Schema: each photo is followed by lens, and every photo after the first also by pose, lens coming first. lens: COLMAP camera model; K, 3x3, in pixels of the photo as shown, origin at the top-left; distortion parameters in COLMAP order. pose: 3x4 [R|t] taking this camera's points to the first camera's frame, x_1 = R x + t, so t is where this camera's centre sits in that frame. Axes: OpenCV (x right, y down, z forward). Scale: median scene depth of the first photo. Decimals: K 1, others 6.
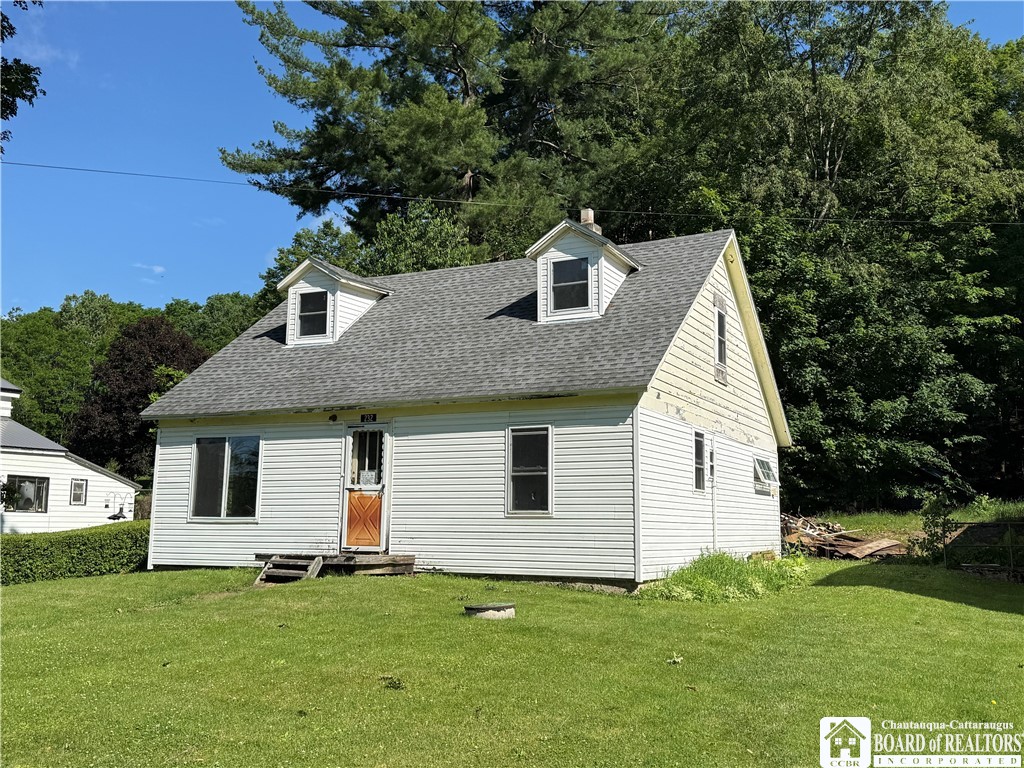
lens RADIAL K [[1027.3, 0, 511.6], [0, 1027.3, 386.8], [0, 0, 1]] dist [0.096152, 0.000000]
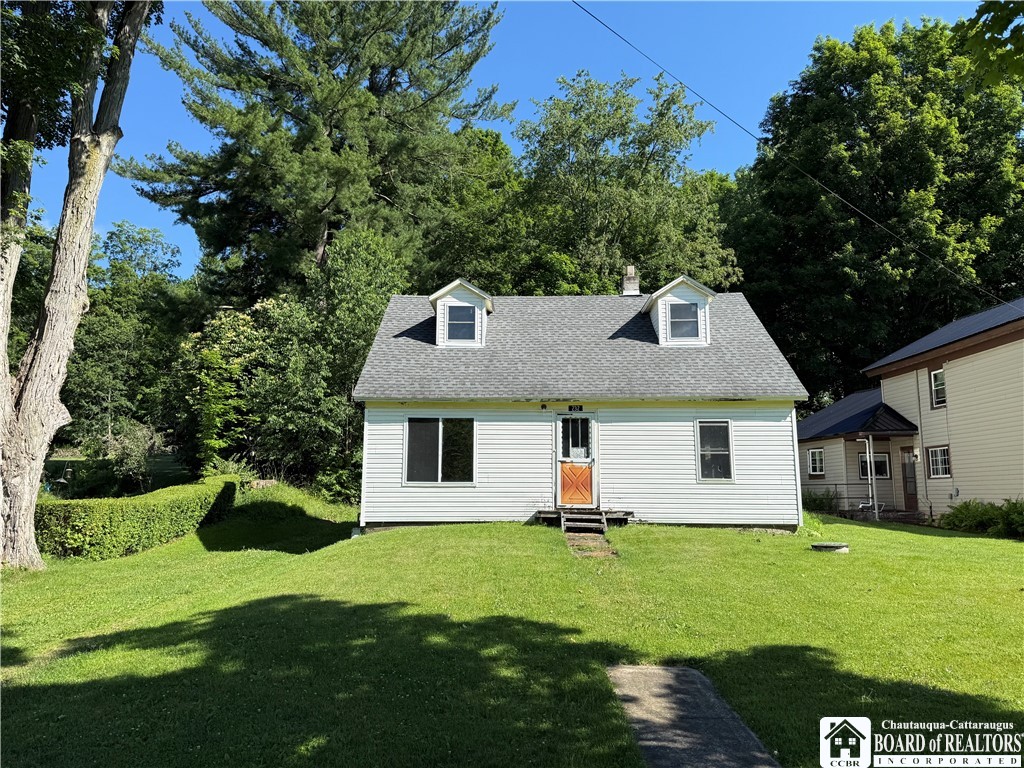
lens RADIAL K [[744.8, 0, 512.8], [0, 744.8, 380.9], [0, 0, 1]] dist [0.081397, -0.000012]
pose [[0.897046, 0.054279, 0.438591, -0.634788], [-0.053697, 0.998463, -0.013743, 0.012309], [-0.438663, -0.011223, 0.898582, 0.164769]]
